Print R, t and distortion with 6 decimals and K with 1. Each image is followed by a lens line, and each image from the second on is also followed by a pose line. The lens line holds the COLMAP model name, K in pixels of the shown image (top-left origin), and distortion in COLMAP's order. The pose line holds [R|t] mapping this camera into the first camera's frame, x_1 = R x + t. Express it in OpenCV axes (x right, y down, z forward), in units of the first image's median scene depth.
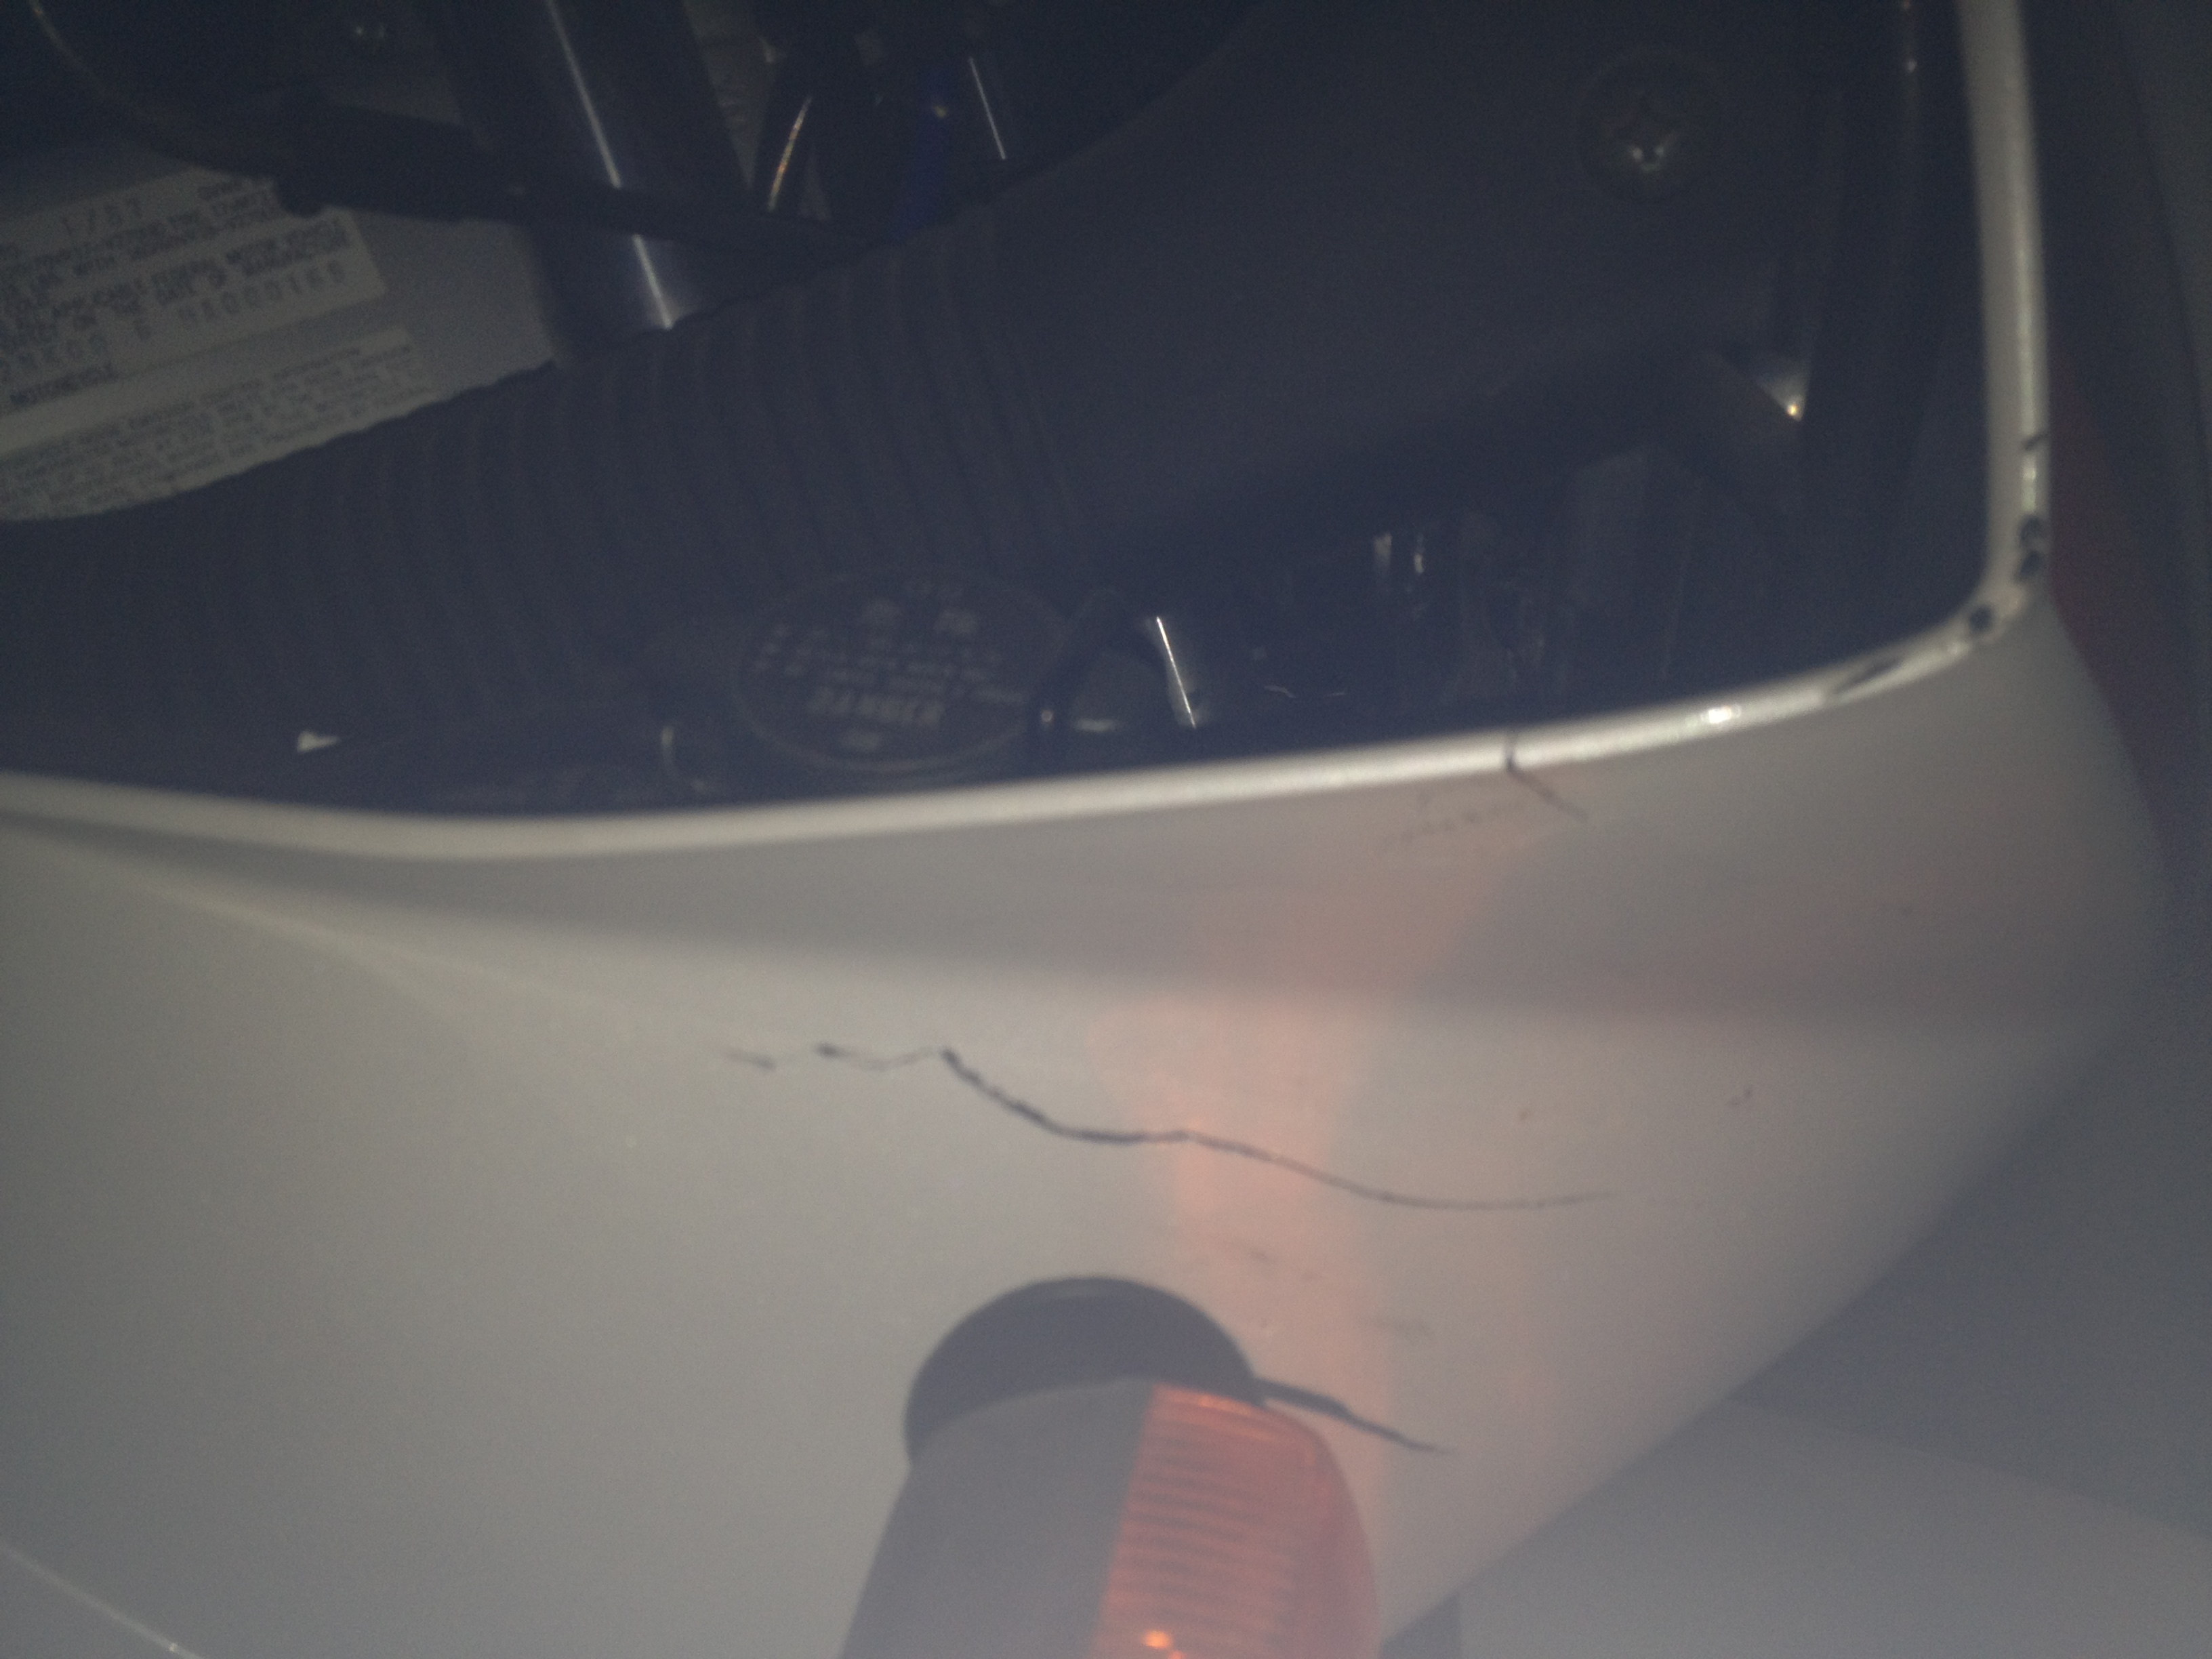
lens RADIAL K [[2123.4, 0, 1106.0], [0, 2123.4, 829.5], [0, 0, 1]] dist [0.069865, -0.136100]
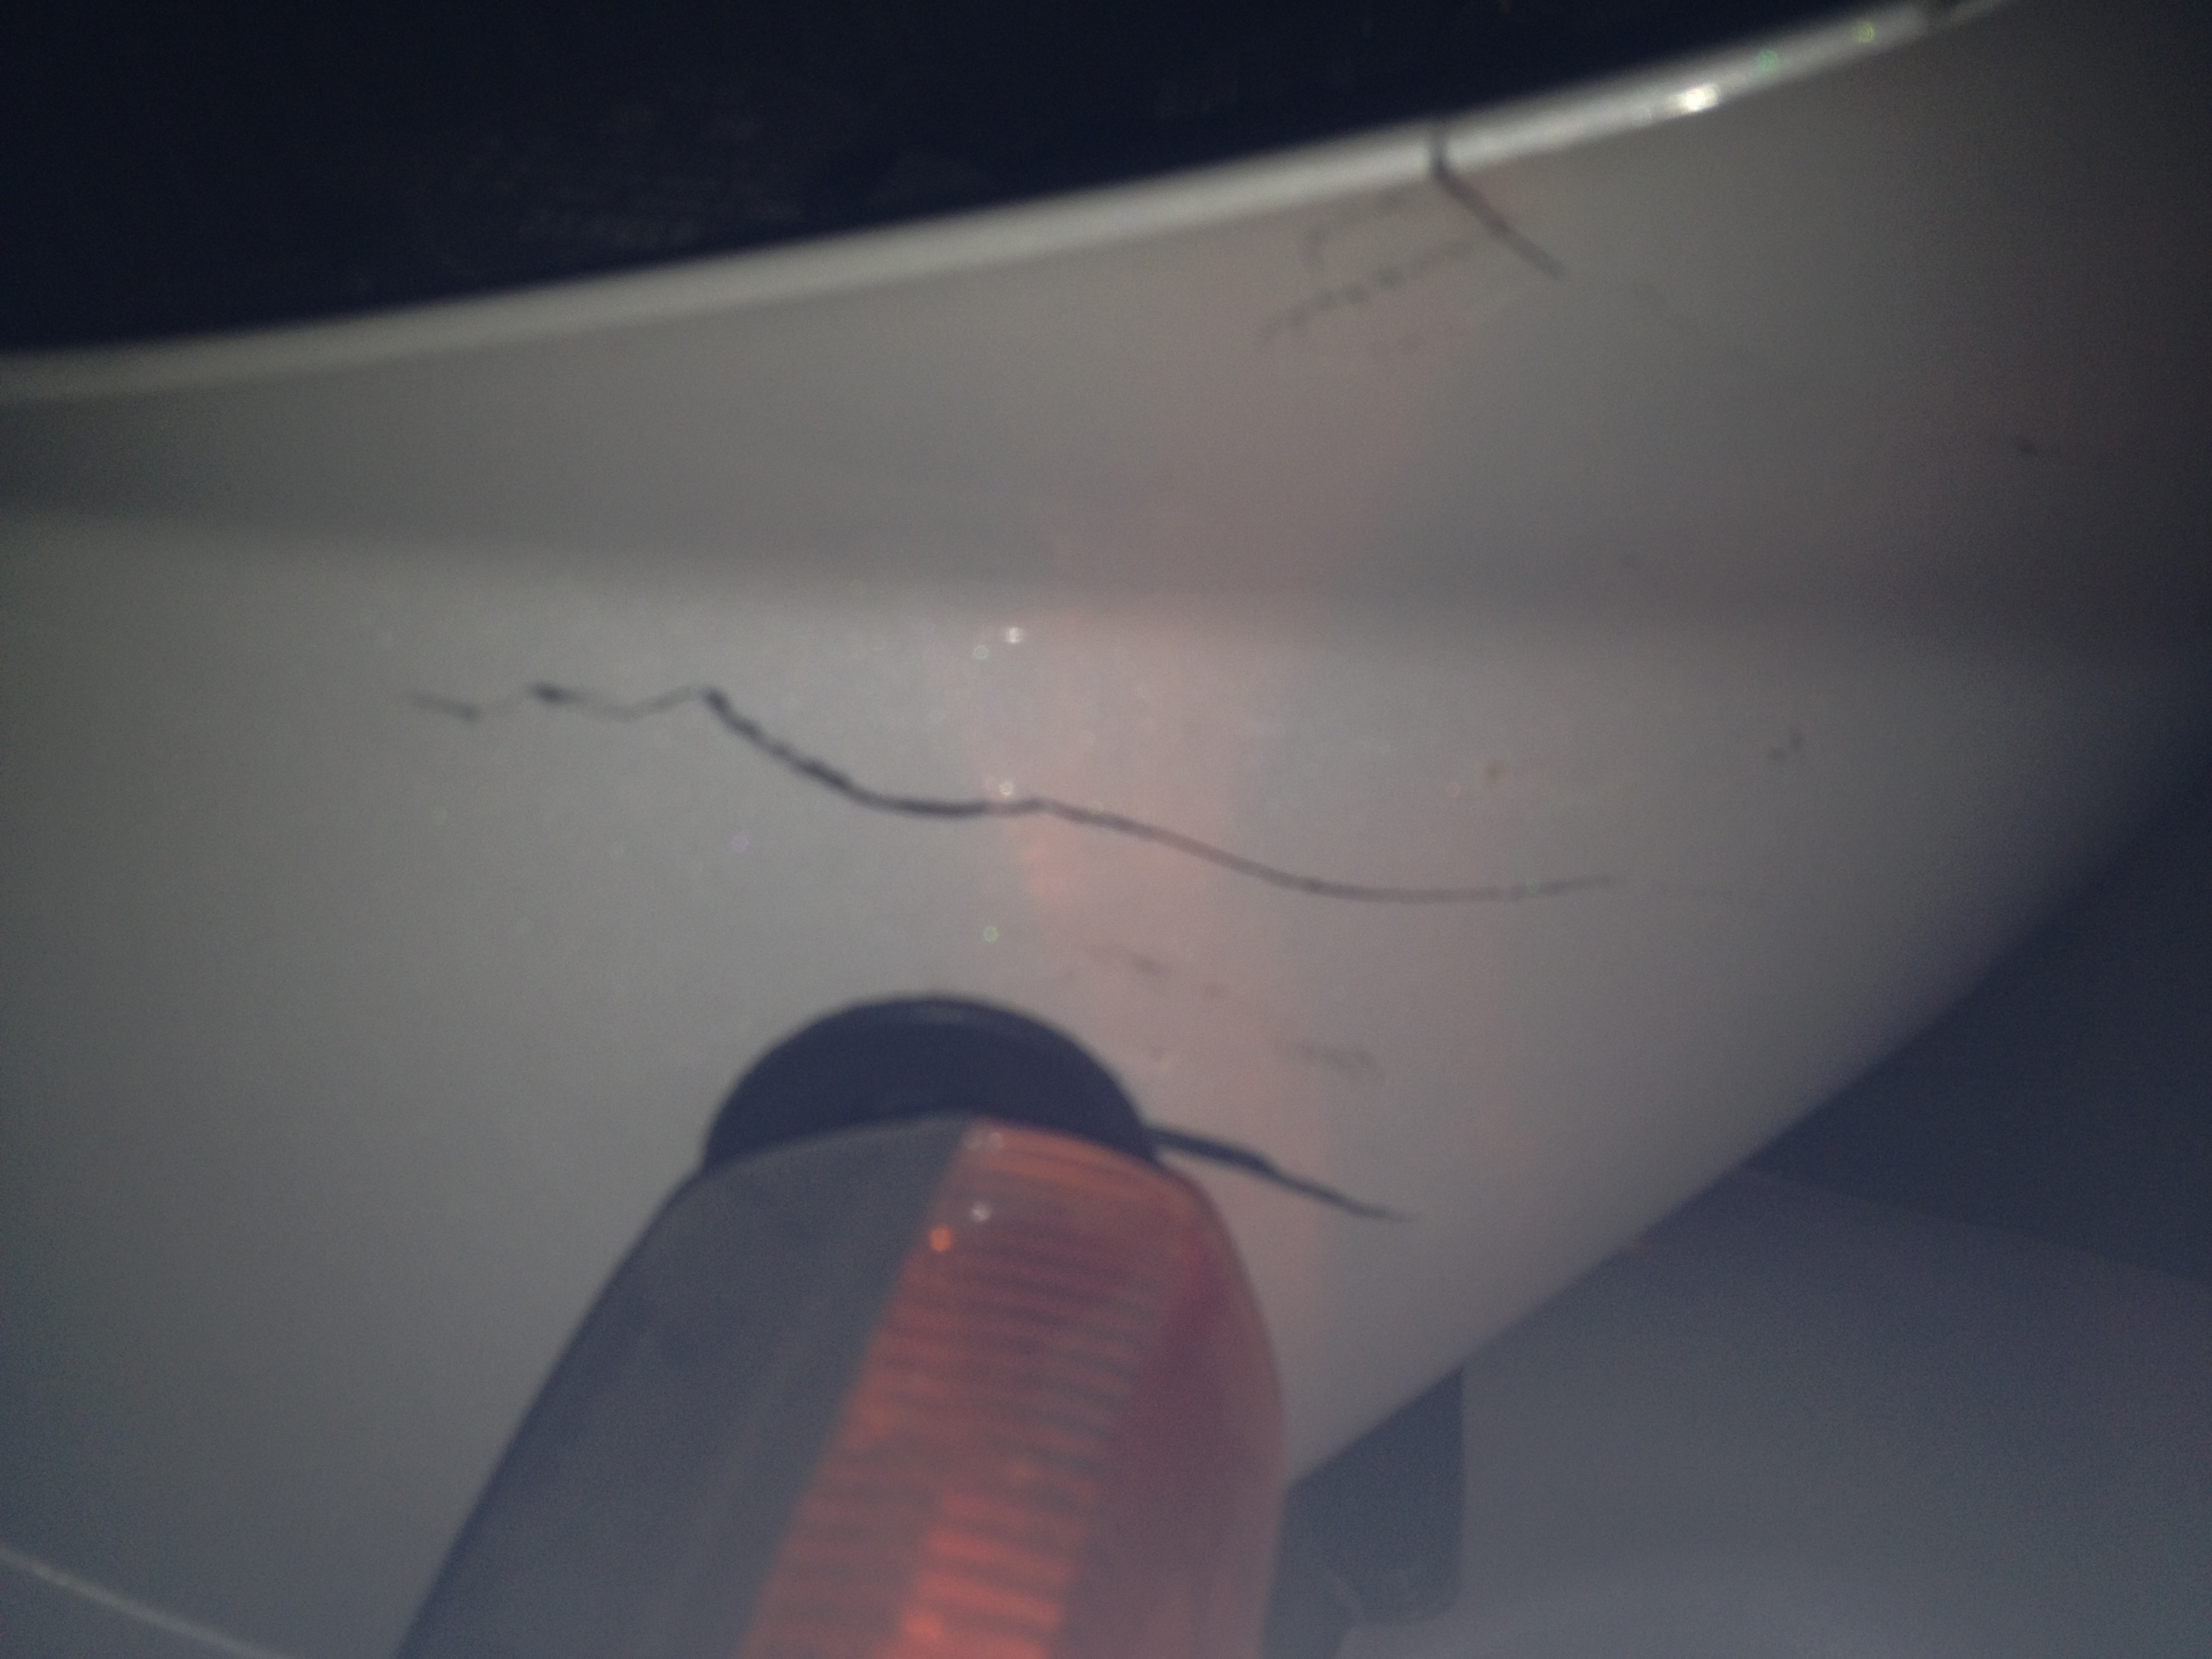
lens RADIAL K [[2123.4, 0, 1106.0], [0, 2123.4, 829.5], [0, 0, 1]] dist [0.069865, -0.136100]
pose [[0.999650, -0.013027, -0.023013, 0.077526], [0.015017, 0.995960, 0.088529, 0.086108], [0.021767, -0.088844, 0.995808, 0.253264]]
